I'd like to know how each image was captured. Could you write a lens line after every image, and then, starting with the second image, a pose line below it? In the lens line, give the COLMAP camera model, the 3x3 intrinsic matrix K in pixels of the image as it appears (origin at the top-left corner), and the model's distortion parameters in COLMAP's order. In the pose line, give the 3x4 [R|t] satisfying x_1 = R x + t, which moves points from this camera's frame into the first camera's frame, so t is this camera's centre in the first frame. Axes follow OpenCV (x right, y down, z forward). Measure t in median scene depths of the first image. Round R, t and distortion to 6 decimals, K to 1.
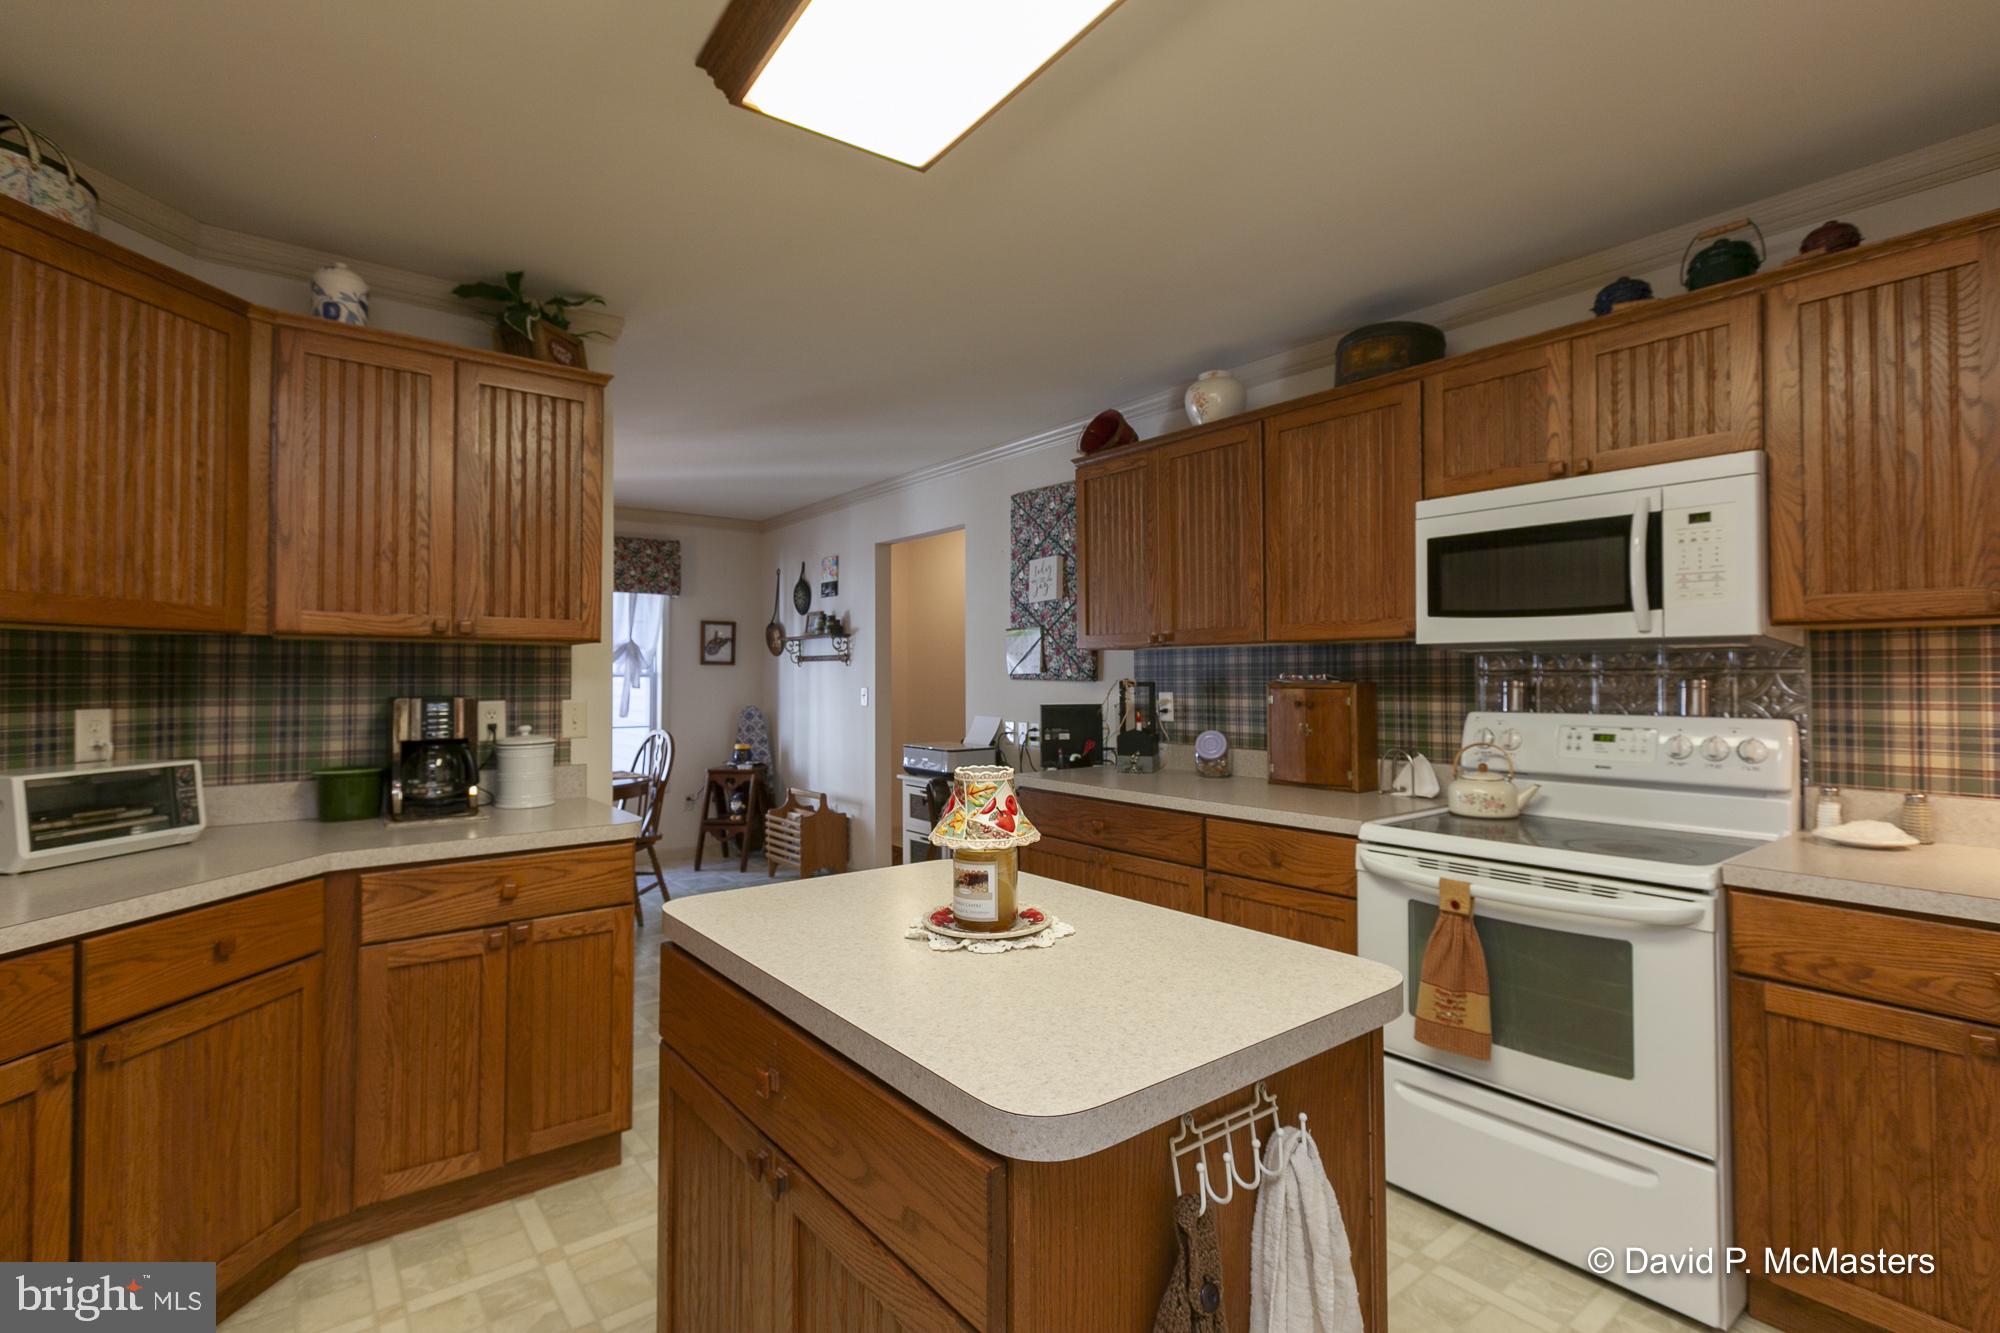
lens RADIAL K [[890.2, 0, 985.8], [0, 890.2, 676.0], [0, 0, 1]] dist [0.001827, -0.001438]
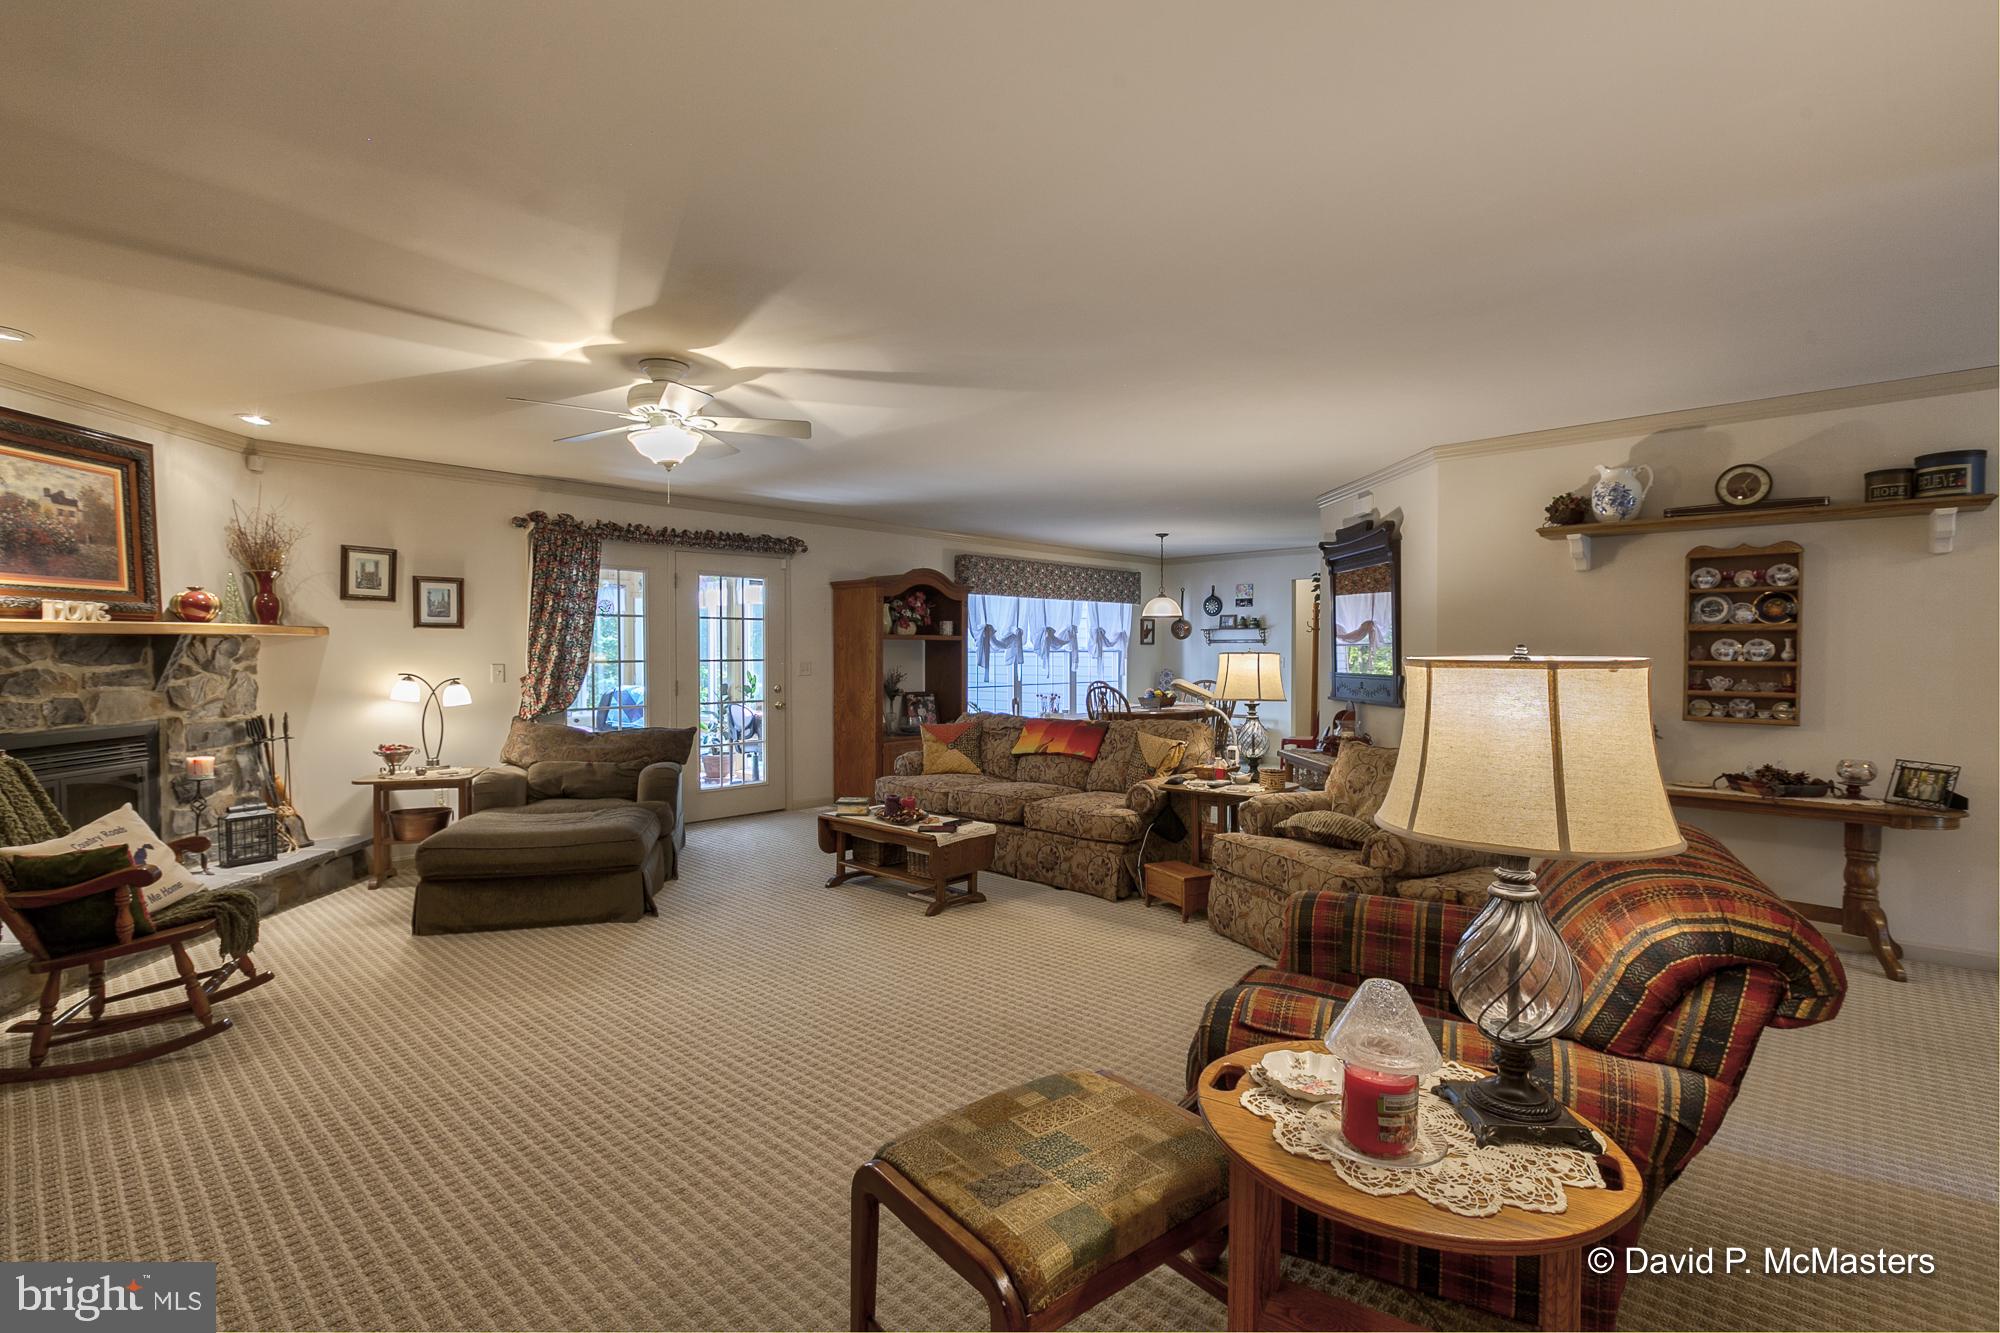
lens RADIAL K [[890.2, 0, 986.6], [0, 890.2, 661.9], [0, 0, 1]] dist [0.001827, -0.001438]
pose [[0.990229, -0.000637, 0.139452, -0.944897], [-0.002515, 0.999745, 0.022424, -0.018533], [-0.139431, -0.022556, 0.989975, -0.686531]]
